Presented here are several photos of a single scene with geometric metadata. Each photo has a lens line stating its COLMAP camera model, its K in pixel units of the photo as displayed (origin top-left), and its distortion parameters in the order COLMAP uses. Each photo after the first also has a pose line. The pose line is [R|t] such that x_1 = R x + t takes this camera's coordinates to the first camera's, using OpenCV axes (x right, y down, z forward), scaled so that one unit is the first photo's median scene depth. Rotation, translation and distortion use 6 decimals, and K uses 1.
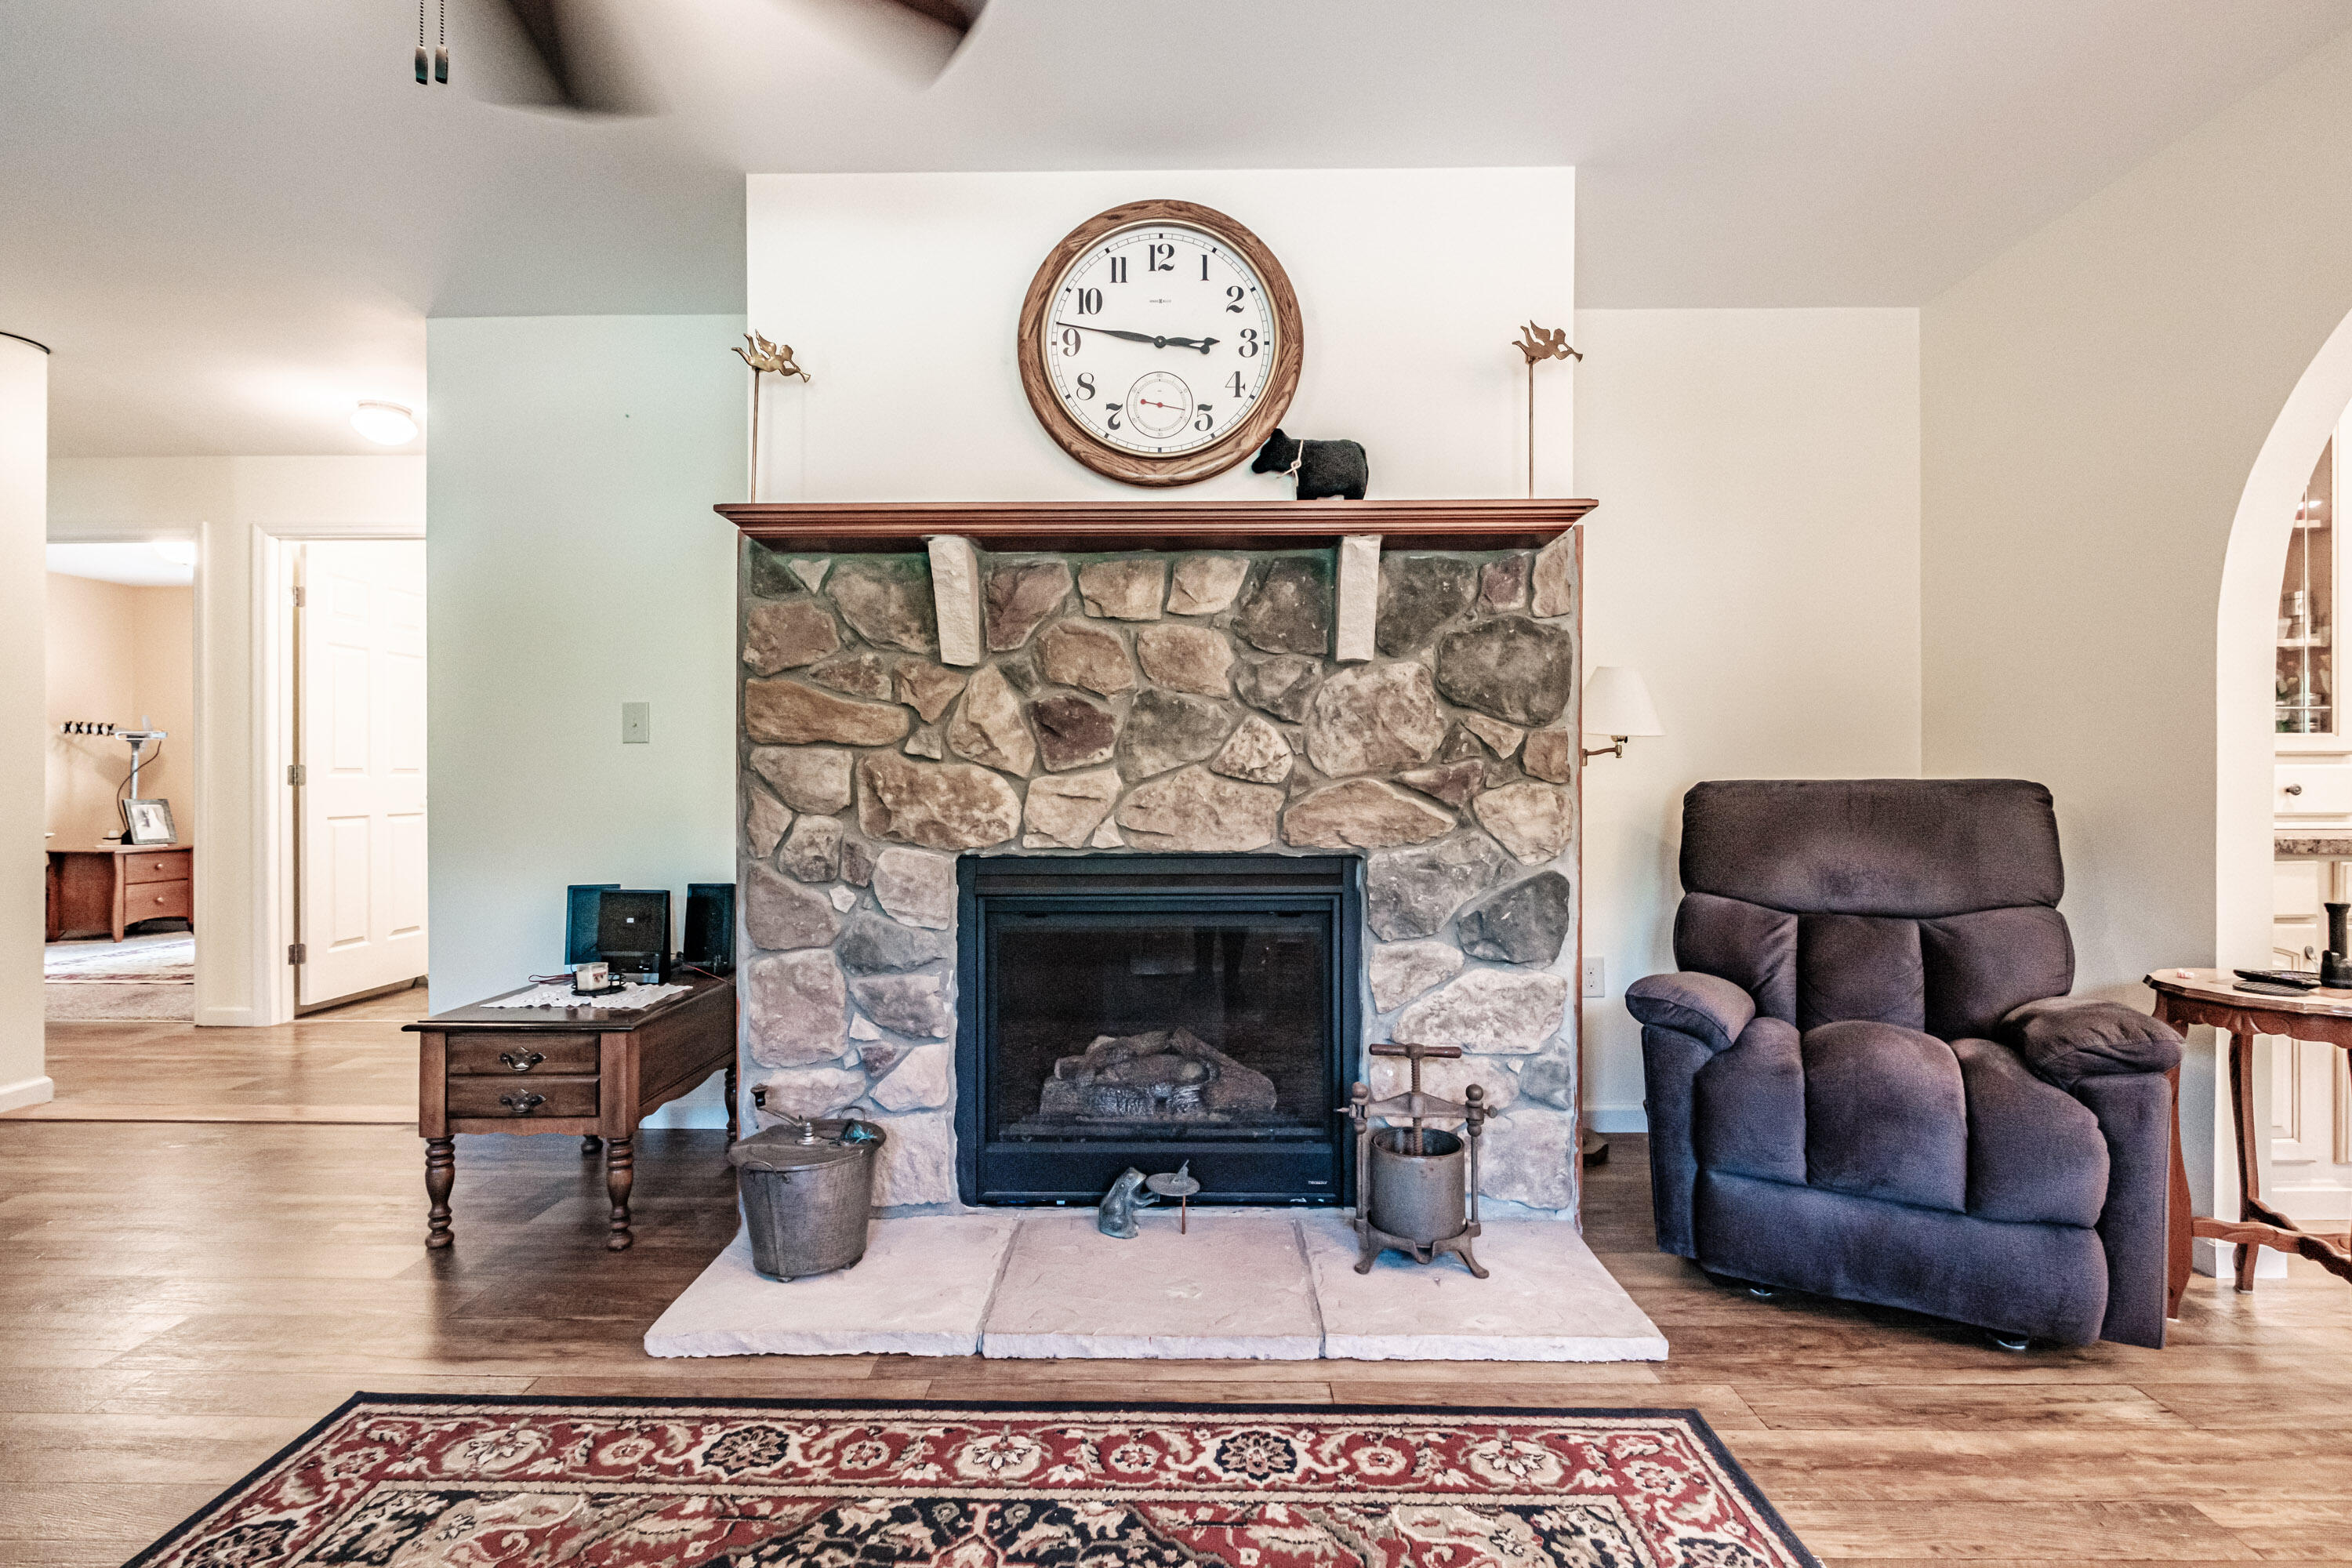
lens RADIAL K [[1037.4, 0, 1175.4], [0, 1037.4, 785.2], [0, 0, 1]] dist [-0.003503, -0.002599]
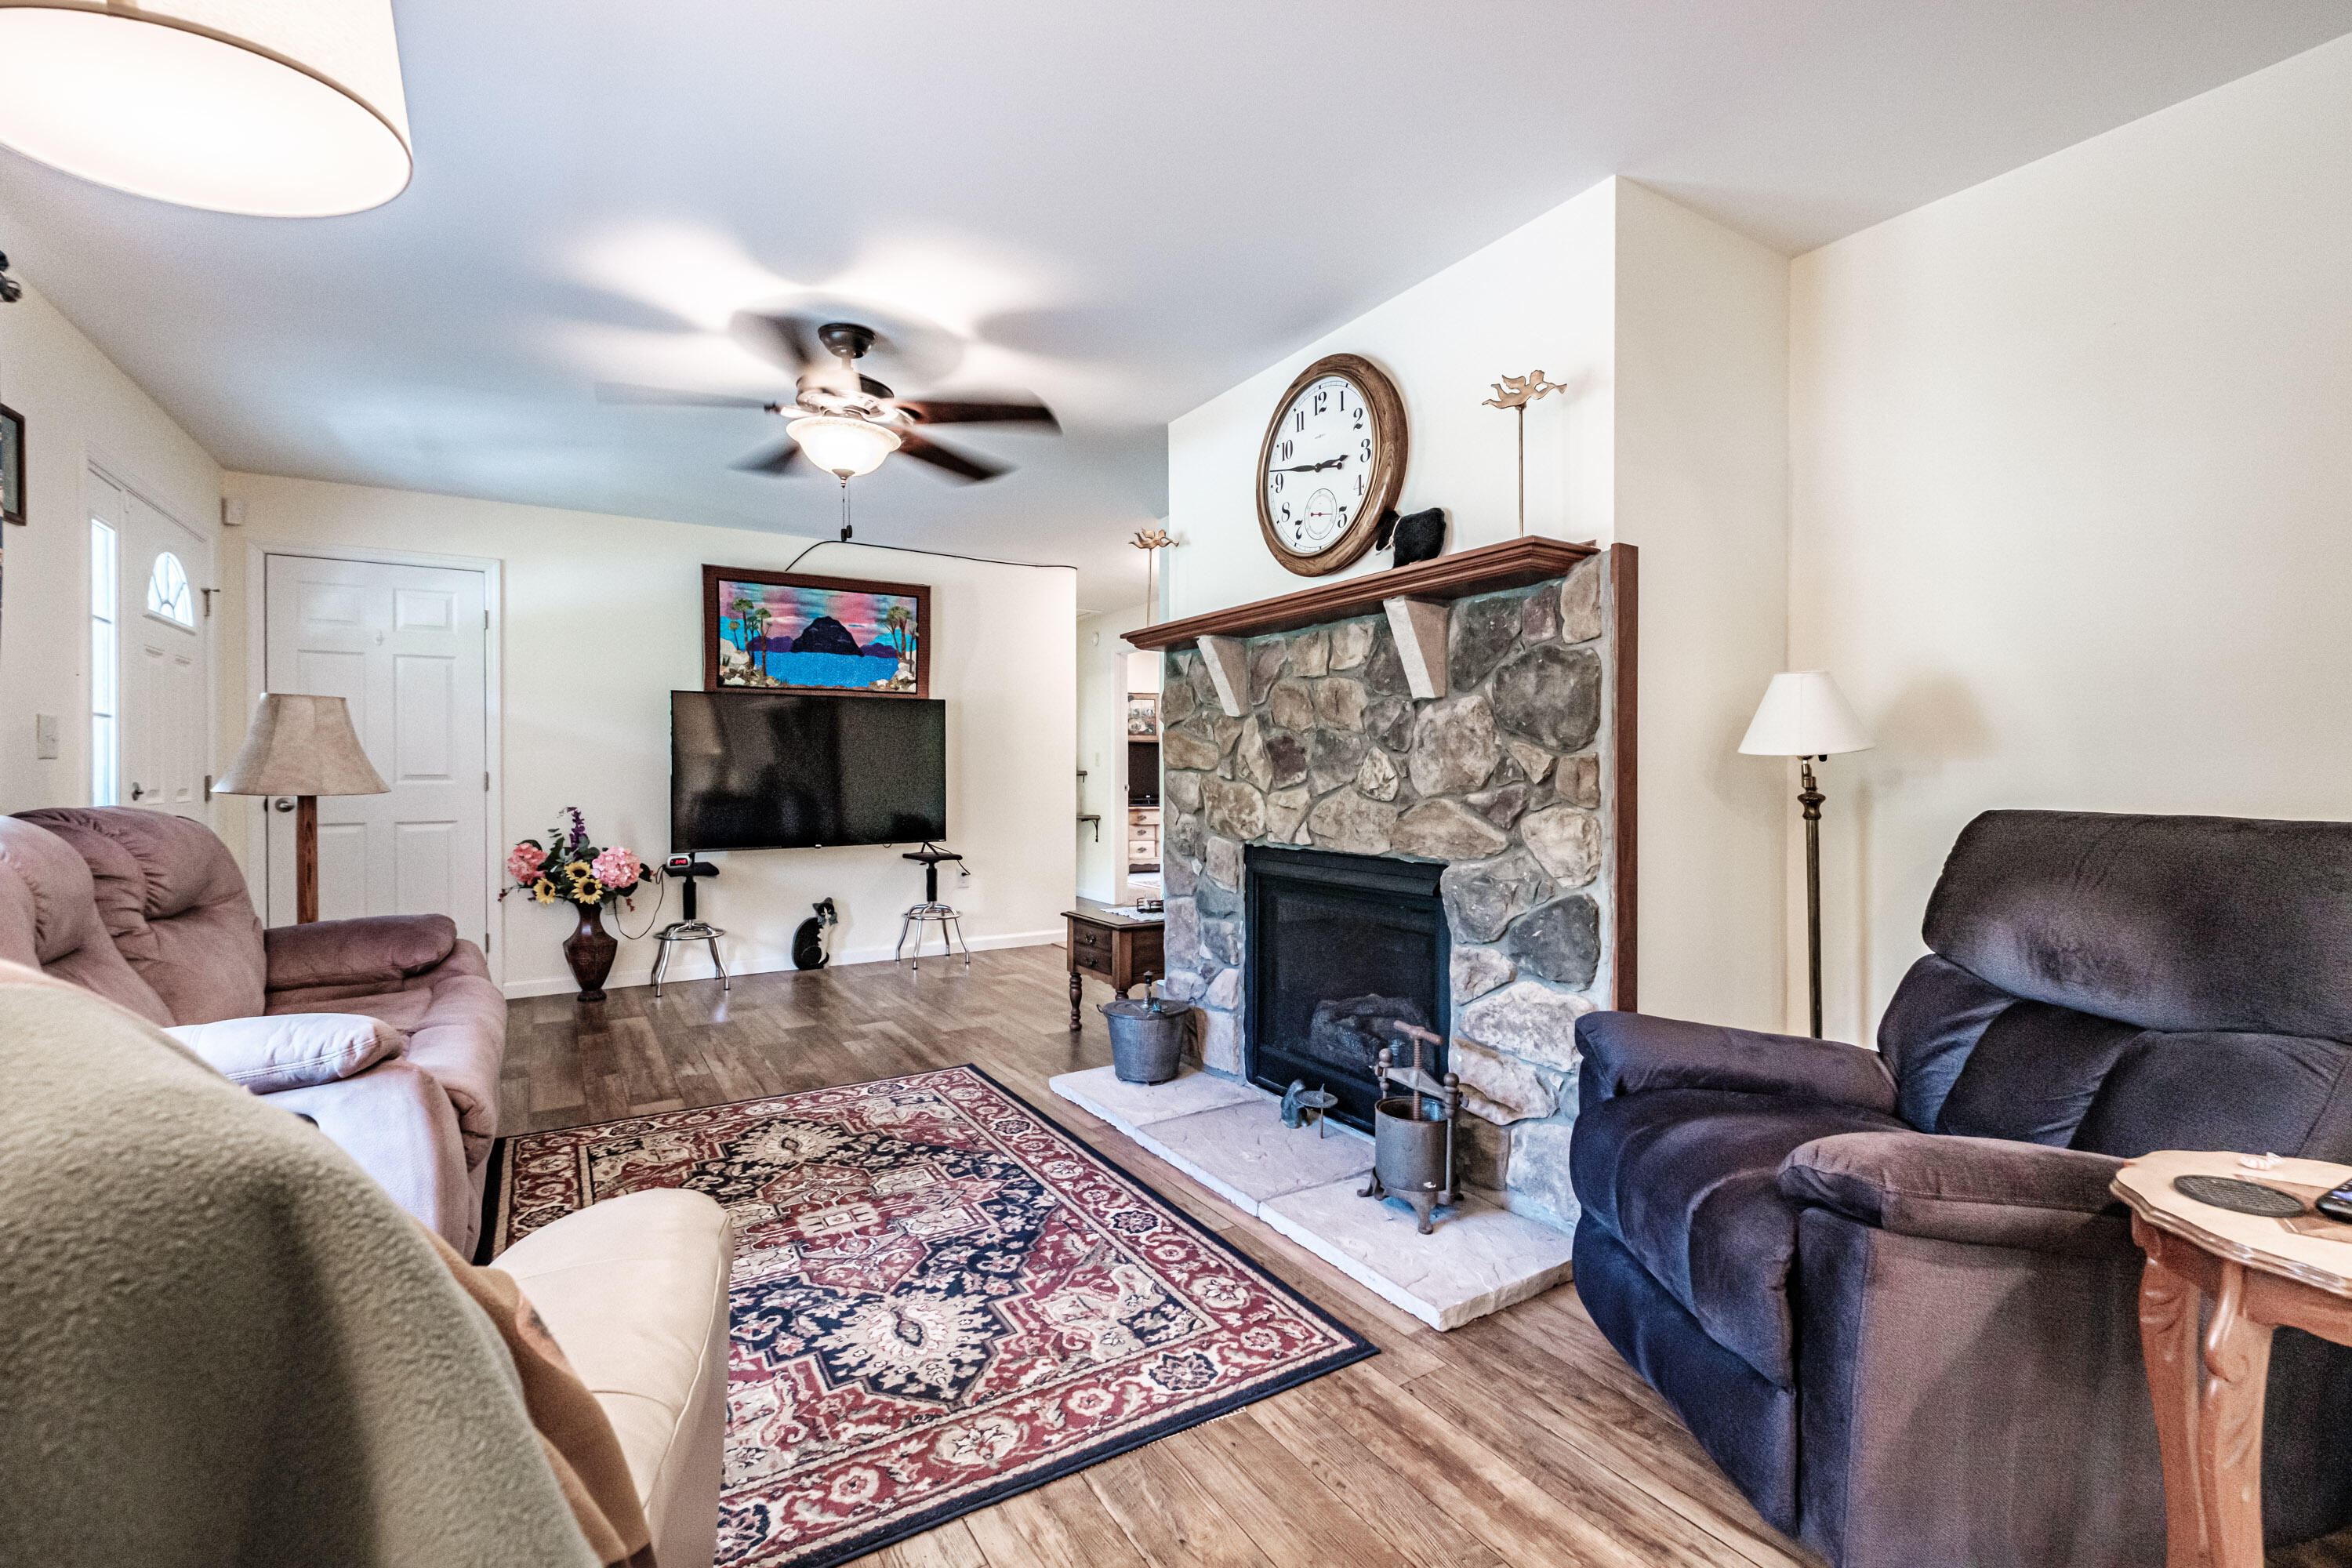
lens RADIAL K [[982.7, 0, 1155.7], [0, 982.7, 783.9], [0, 0, 1]] dist [-0.023471, 0.004375]
pose [[0.541925, 0.010613, -0.840360, 0.931557], [-0.001659, 0.999932, 0.011558, -0.035323], [0.840425, -0.004870, 0.541906, 0.139967]]
